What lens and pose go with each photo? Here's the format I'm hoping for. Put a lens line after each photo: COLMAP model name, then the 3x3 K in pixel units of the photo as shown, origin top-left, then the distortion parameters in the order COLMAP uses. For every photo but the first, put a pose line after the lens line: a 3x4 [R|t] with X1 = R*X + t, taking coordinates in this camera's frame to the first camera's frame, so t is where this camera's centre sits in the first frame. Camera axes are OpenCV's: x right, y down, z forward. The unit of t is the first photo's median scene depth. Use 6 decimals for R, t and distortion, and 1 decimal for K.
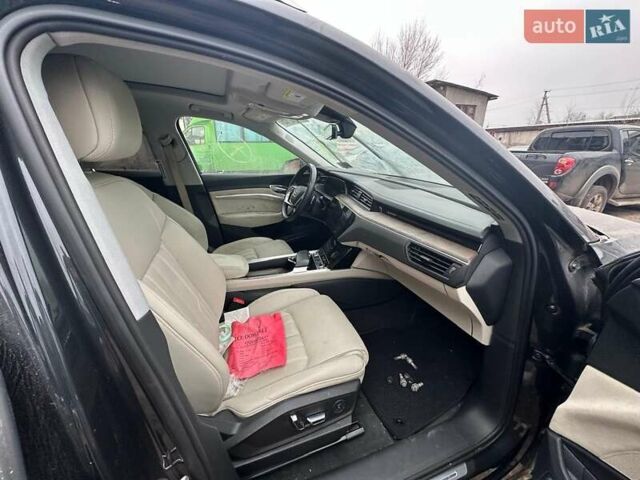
lens RADIAL K [[254.3, 0, 324.9], [0, 254.3, 237.3], [0, 0, 1]] dist [0.002264, -0.001133]
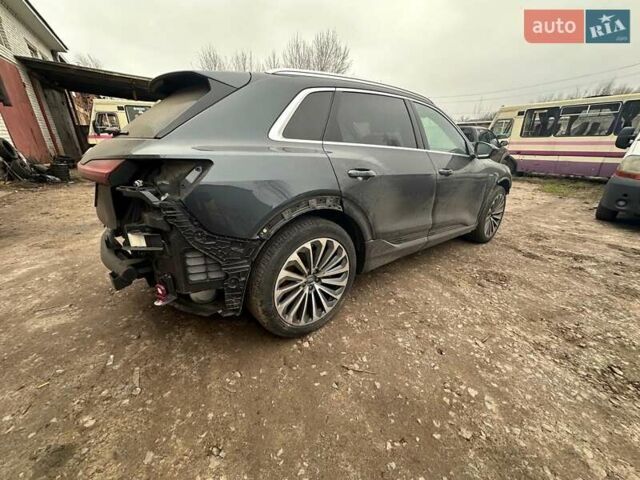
lens RADIAL K [[254.3, 0, 321.7], [0, 254.3, 240.1], [0, 0, 1]] dist [0.002264, -0.001133]
pose [[0.950225, -0.109418, 0.291719, -0.102648], [0.103109, 0.993983, 0.036962, 0.037067], [-0.294008, -0.005044, 0.955790, -0.083867]]
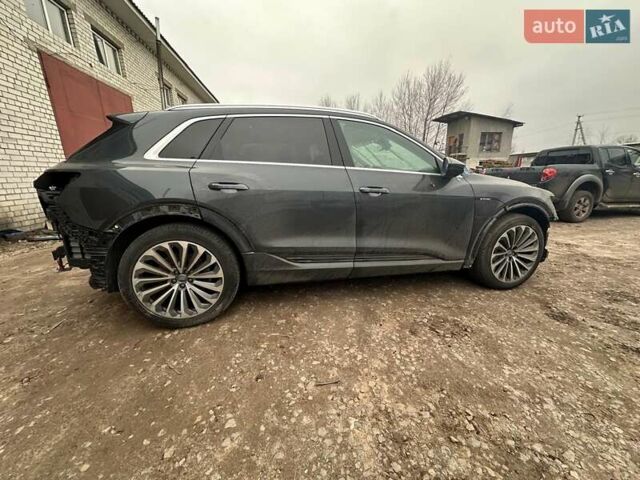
lens RADIAL K [[254.3, 0, 323.6], [0, 254.3, 241.7], [0, 0, 1]] dist [0.002264, -0.001133]
pose [[0.993345, 0.012460, -0.114498, -0.015833], [-0.022741, 0.995778, -0.088929, 0.046848], [0.112906, 0.090941, 0.989435, -0.092126]]
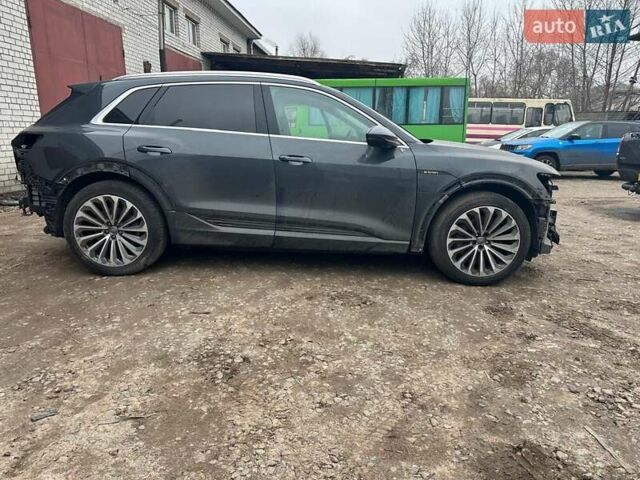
lens RADIAL K [[457.7, 0, 334.1], [0, 457.7, 246.1], [0, 0, 1]] dist [0.037095, -0.035380]
pose [[0.942290, 0.082302, -0.324525, 0.074749], [-0.117943, 0.988777, -0.091699, 0.067572], [0.313336, 0.124683, 0.941422, -0.157330]]
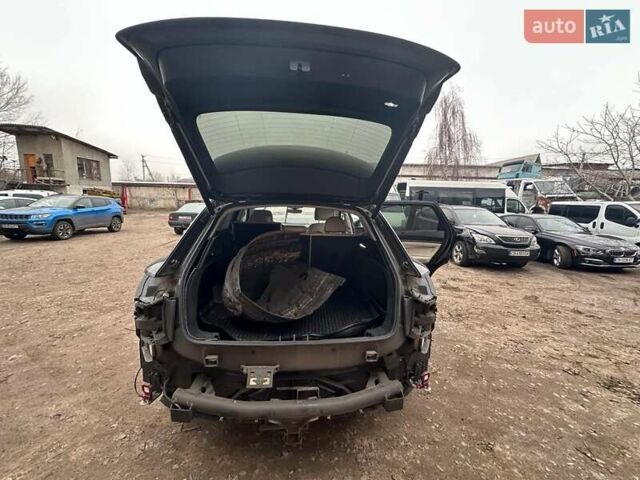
lens RADIAL K [[254.3, 0, 321.4], [0, 254.3, 240.5], [0, 0, 1]] dist [0.002264, -0.001133]
pose [[0.250387, -0.143900, 0.957392, -0.203555], [0.307495, 0.949508, 0.062296, -0.007980], [-0.918016, 0.278795, 0.281993, -0.013058]]
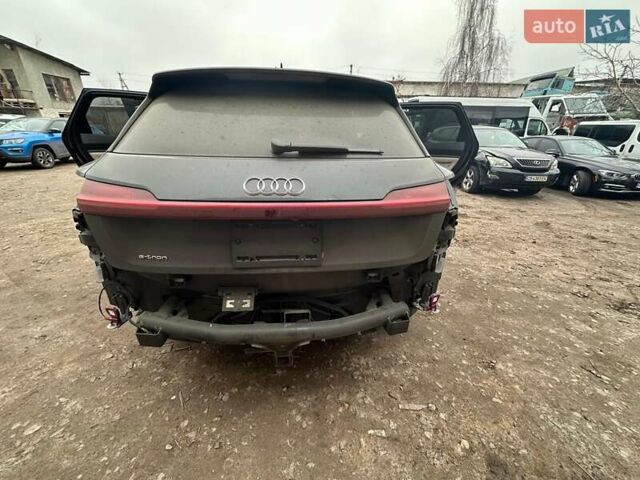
lens RADIAL K [[254.3, 0, 320.4], [0, 254.3, 240.2], [0, 0, 1]] dist [0.002264, -0.001133]
pose [[0.257982, -0.385165, 0.886055, -0.188550], [0.314877, 0.900545, 0.299785, 0.002565], [-0.913399, 0.201659, 0.353604, -0.007989]]
